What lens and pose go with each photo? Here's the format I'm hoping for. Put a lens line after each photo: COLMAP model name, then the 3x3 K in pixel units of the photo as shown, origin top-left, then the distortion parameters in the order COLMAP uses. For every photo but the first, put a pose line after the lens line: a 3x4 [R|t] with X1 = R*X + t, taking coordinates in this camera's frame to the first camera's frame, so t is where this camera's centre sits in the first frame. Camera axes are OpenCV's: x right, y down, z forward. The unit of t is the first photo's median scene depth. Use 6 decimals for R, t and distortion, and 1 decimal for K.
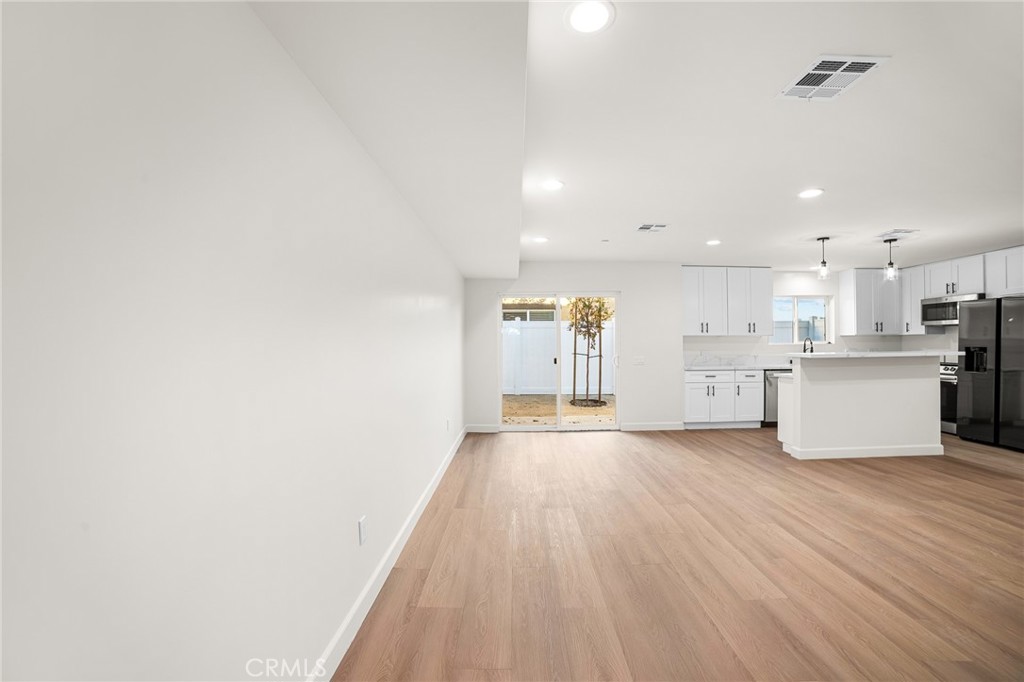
lens RADIAL K [[415.3, 0, 519.9], [0, 415.3, 347.6], [0, 0, 1]] dist [-0.110314, 0.036766]
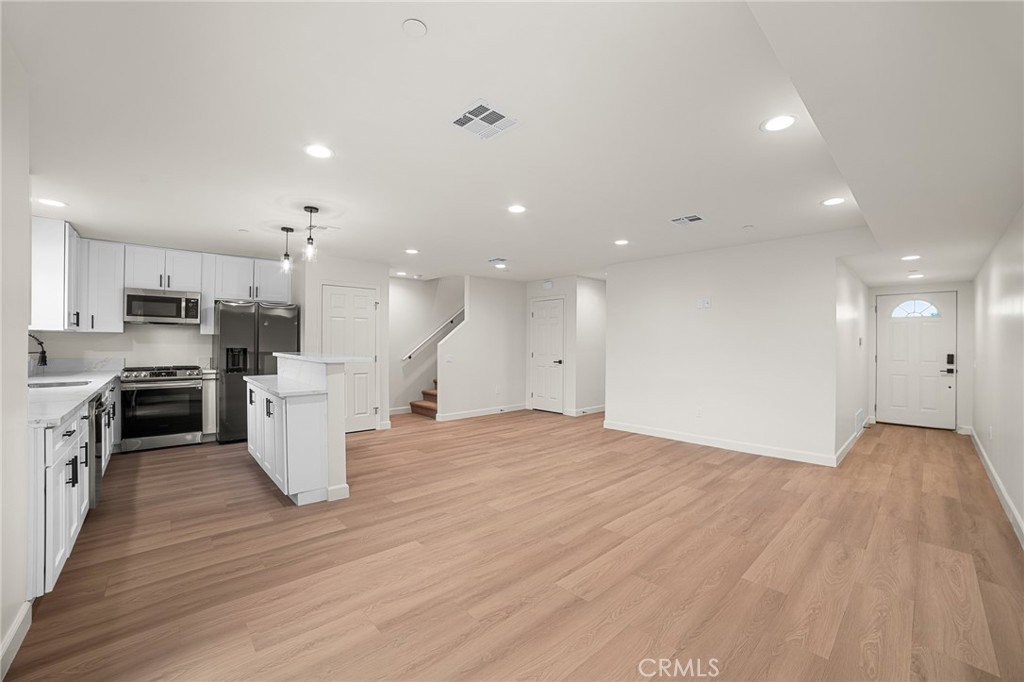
lens RADIAL K [[405.2, 0, 525.1], [0, 405.2, 340.1], [0, 0, 1]] dist [-0.105597, 0.033378]
pose [[-0.675985, 0.010561, 0.736840, -0.066090], [0.005053, 0.999940, -0.009696, -0.008171], [-0.736898, -0.002831, -0.675998, 1.048102]]
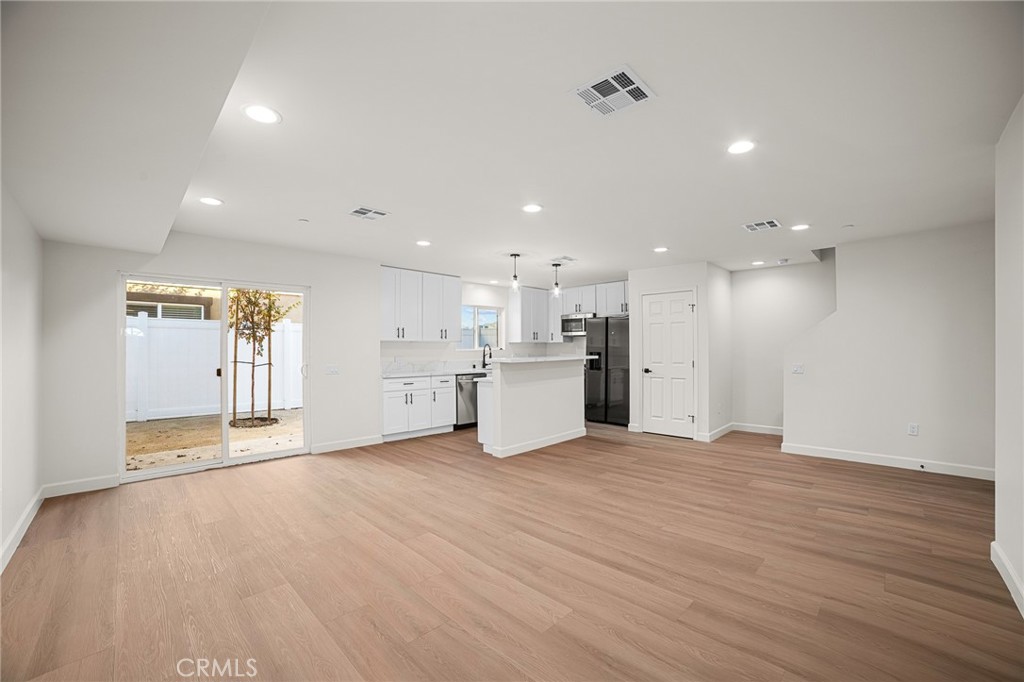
lens RADIAL K [[415.3, 0, 519.9], [0, 415.3, 347.6], [0, 0, 1]] dist [-0.110314, 0.036766]
pose [[0.700864, 0.005283, 0.713275, -0.045197], [0.004692, 0.999917, -0.012016, -0.001506], [-0.713280, 0.011768, 0.700781, 0.145373]]
